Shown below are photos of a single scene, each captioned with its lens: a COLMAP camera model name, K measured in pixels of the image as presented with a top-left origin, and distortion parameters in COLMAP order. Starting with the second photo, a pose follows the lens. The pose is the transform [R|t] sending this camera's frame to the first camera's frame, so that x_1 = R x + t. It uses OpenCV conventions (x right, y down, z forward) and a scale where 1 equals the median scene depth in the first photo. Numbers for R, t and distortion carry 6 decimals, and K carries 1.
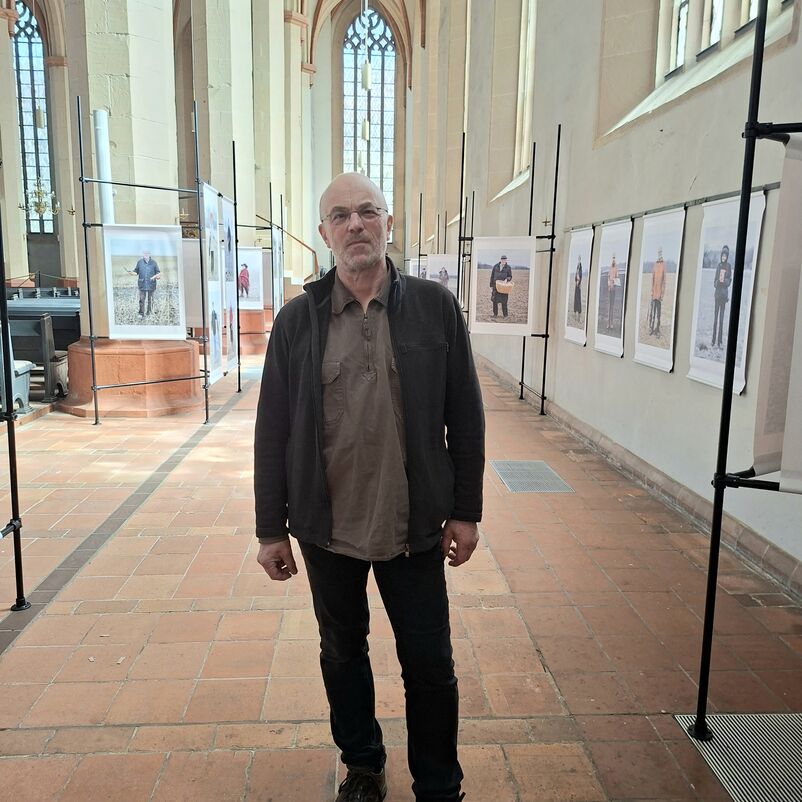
lens RADIAL K [[712.4, 0, 389.0], [0, 712.4, 379.7], [0, 0, 1]] dist [0.114826, -0.154842]
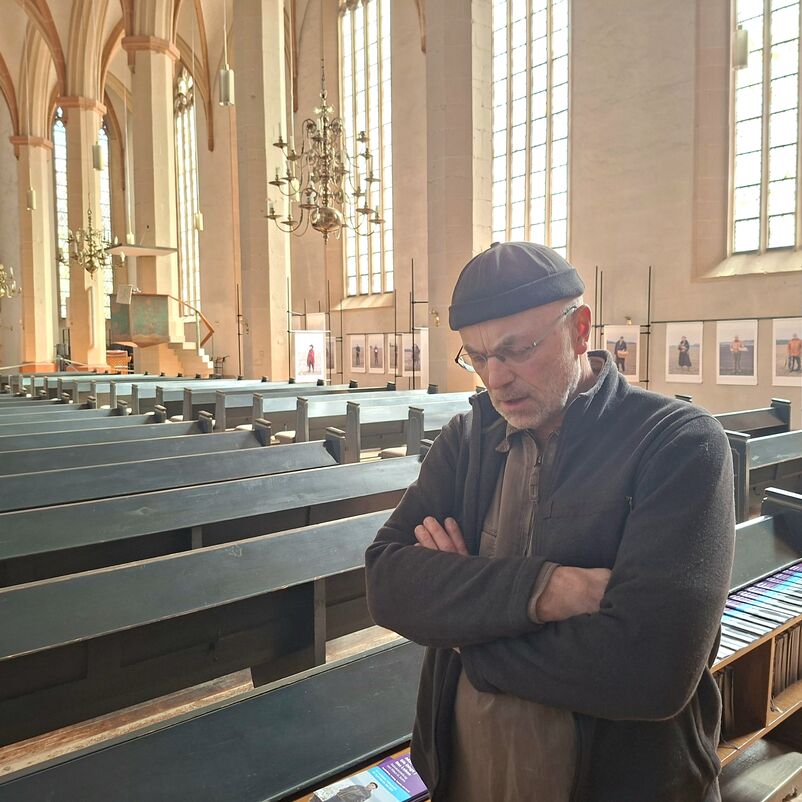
lens RADIAL K [[712.4, 0, 389.0], [0, 712.4, 379.7], [0, 0, 1]] dist [0.114826, -0.154842]
pose [[0.806346, -0.050542, 0.589281, -1.553963], [0.109227, 0.991929, -0.064385, -0.022626], [-0.581271, 0.116282, 0.805359, -0.068384]]
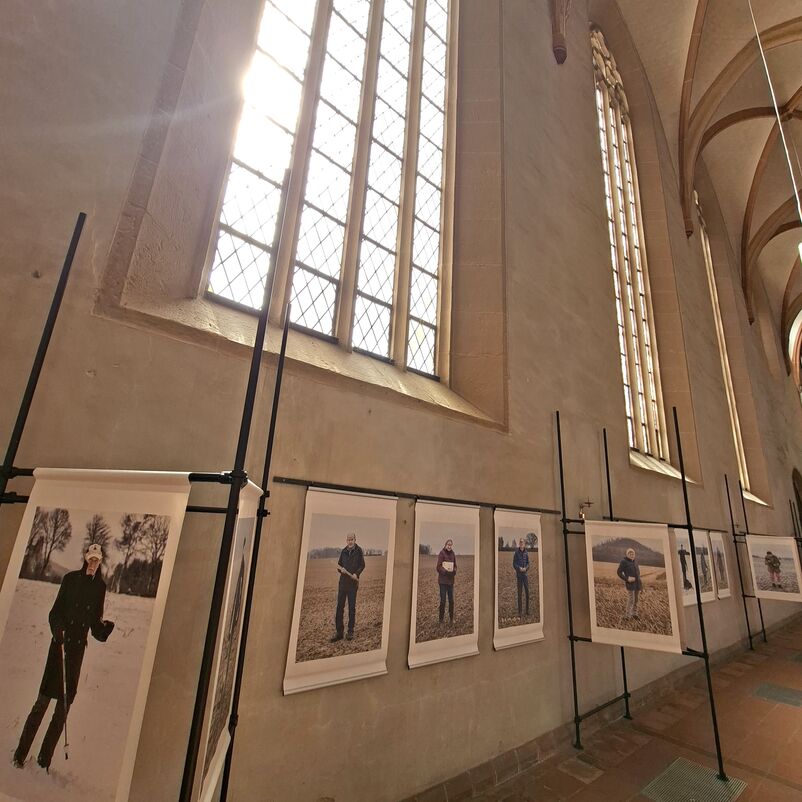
lens RADIAL K [[403.7, 0, 401.0], [0, 403.7, 401.0], [0, 0, 1]] dist [-0.004104, 0.000106]
pose [[-0.608767, 0.199518, 0.767851, -0.116703], [0.060998, 0.976767, -0.205442, -0.451035], [-0.791001, -0.078229, -0.606793, 2.814630]]
